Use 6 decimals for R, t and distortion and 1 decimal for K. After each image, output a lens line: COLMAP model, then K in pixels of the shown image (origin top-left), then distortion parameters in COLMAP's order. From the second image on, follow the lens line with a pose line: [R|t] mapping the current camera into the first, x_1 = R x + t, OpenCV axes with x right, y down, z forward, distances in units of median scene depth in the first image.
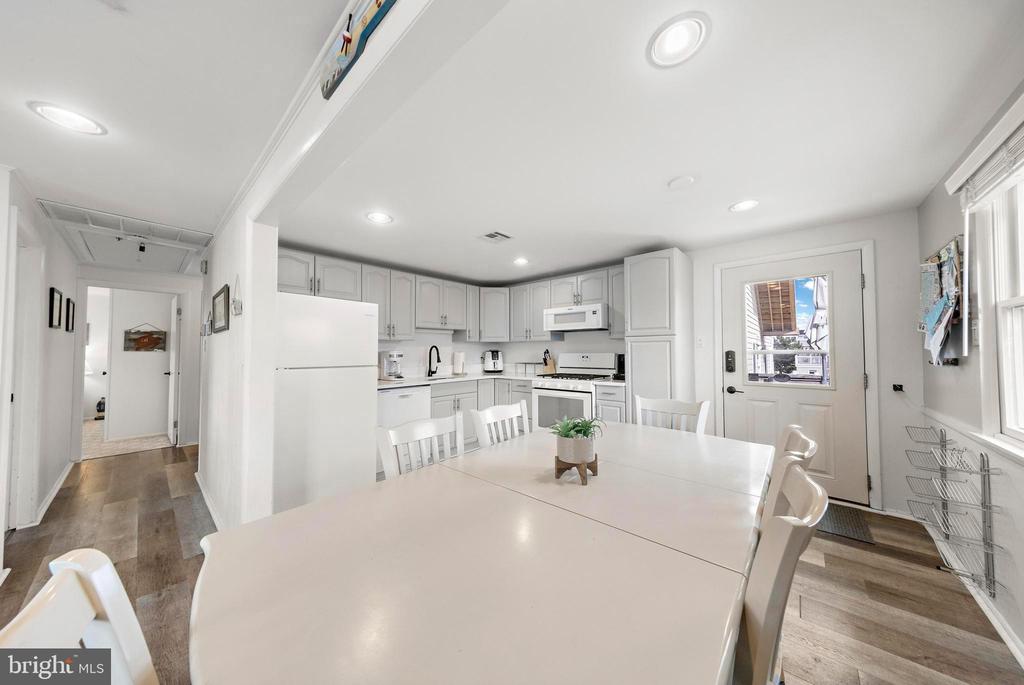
lens RADIAL K [[326.4, 0, 511.5], [0, 326.4, 343.2], [0, 0, 1]] dist [0.008622, -0.000251]
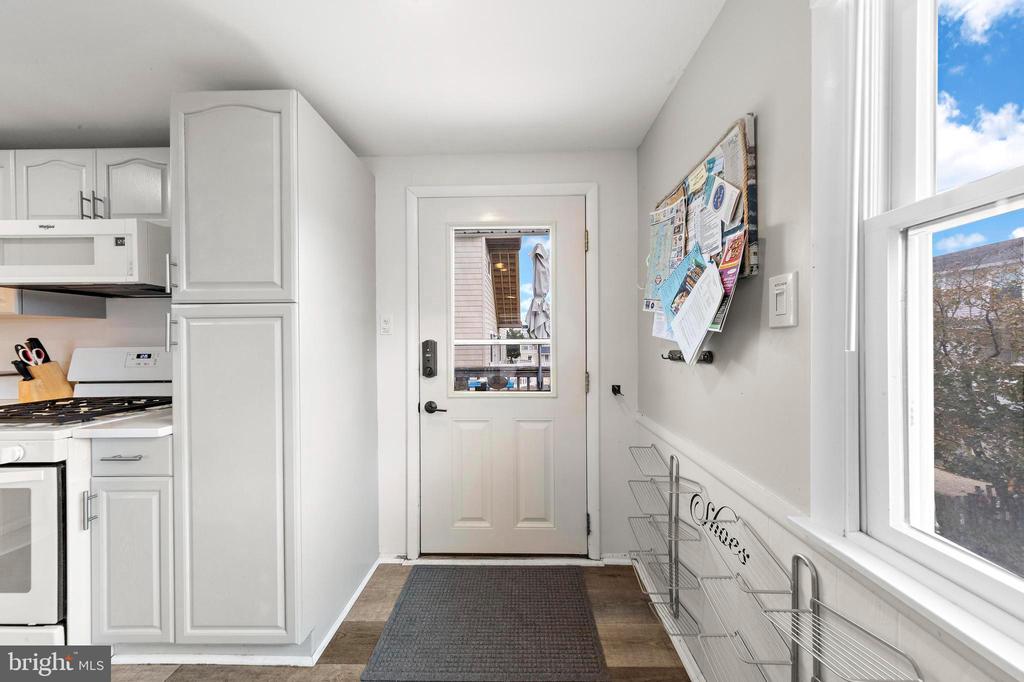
lens RADIAL K [[326.4, 0, 515.8], [0, 326.4, 341.4], [0, 0, 1]] dist [0.008622, -0.000251]
pose [[0.765768, -0.003635, 0.643107, 0.333717], [-0.011897, 0.999733, 0.019817, 0.009430], [-0.643007, -0.022826, 0.765520, 0.371754]]
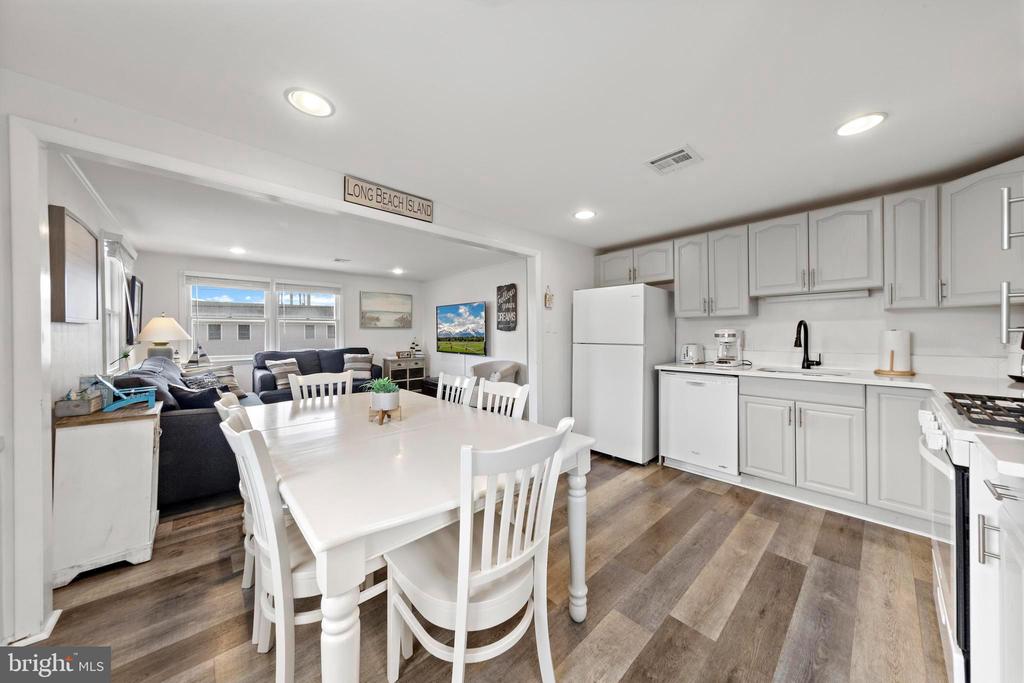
lens RADIAL K [[340.3, 0, 516.5], [0, 340.3, 331.5], [0, 0, 1]] dist [0.010908, -0.000114]
pose [[-0.096656, 0.000244, -0.995318, 0.515730], [0.031918, 0.999486, -0.002854, 0.014049], [0.994806, -0.032045, -0.096614, 0.547971]]
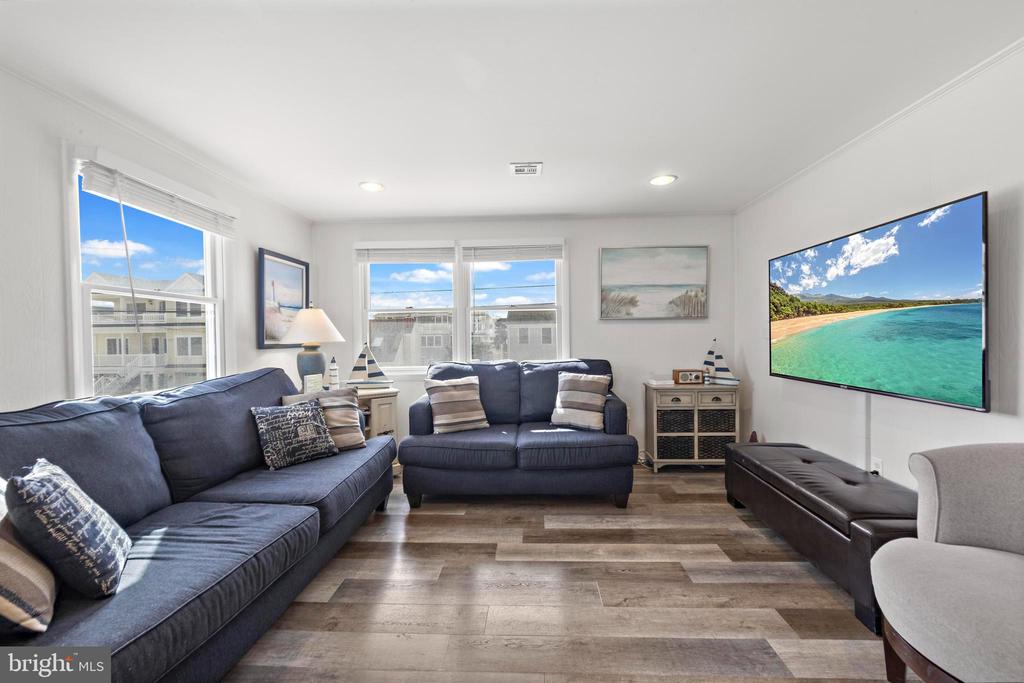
lens RADIAL K [[421.8, 0, 515.4], [0, 421.8, 343.6], [0, 0, 1]] dist [0.004149, 0.000440]
pose [[-0.775060, 0.020175, -0.631566, -0.205435], [0.030798, 0.999508, -0.005866, 0.023889], [0.631137, -0.023997, -0.775300, 0.321351]]
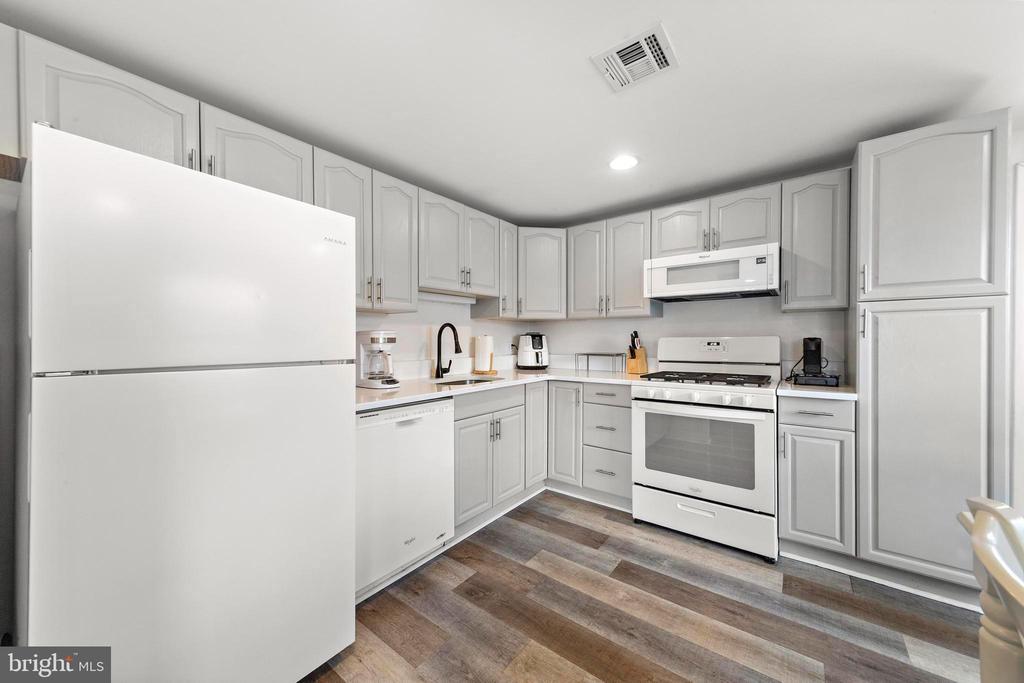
lens RADIAL K [[372.1, 0, 513.0], [0, 372.1, 342.0], [0, 0, 1]] dist [0.003413, -0.000090]
pose [[0.997843, 0.001577, 0.065630, -0.178751], [-0.003555, 0.999543, 0.030026, 0.021619], [-0.065552, -0.030194, 0.997392, 0.379428]]
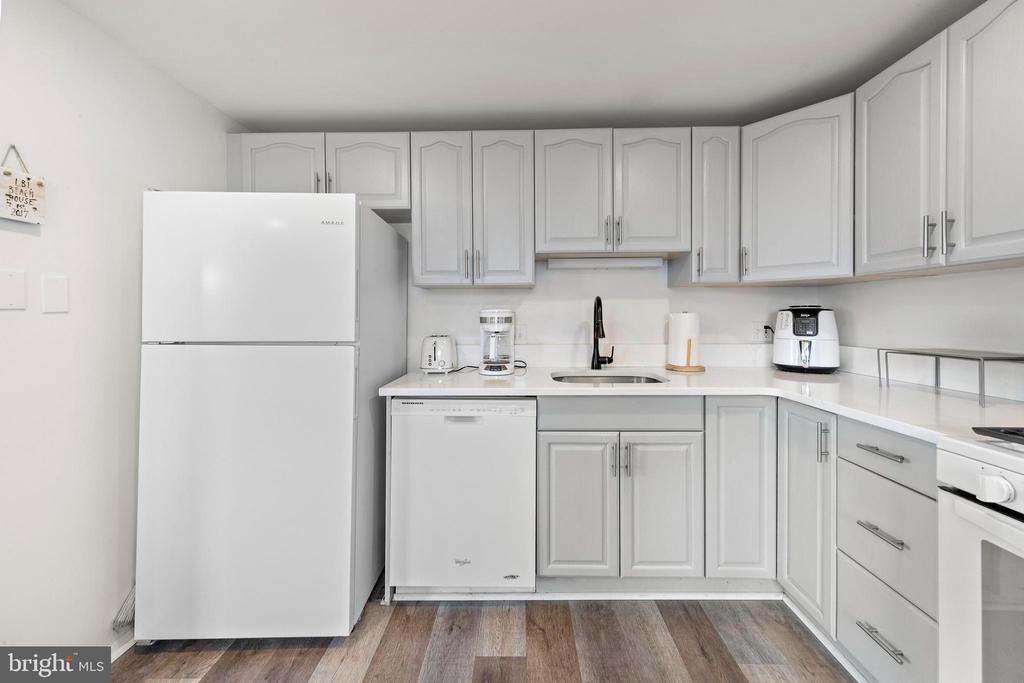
lens RADIAL K [[388.3, 0, 514.1], [0, 388.3, 316.6], [0, 0, 1]] dist [0.003327, -0.000204]
pose [[0.650409, 0.002887, -0.759579, 0.074409], [0.019298, 0.999607, 0.020324, 0.022318], [0.759339, -0.027878, 0.650098, 0.639987]]
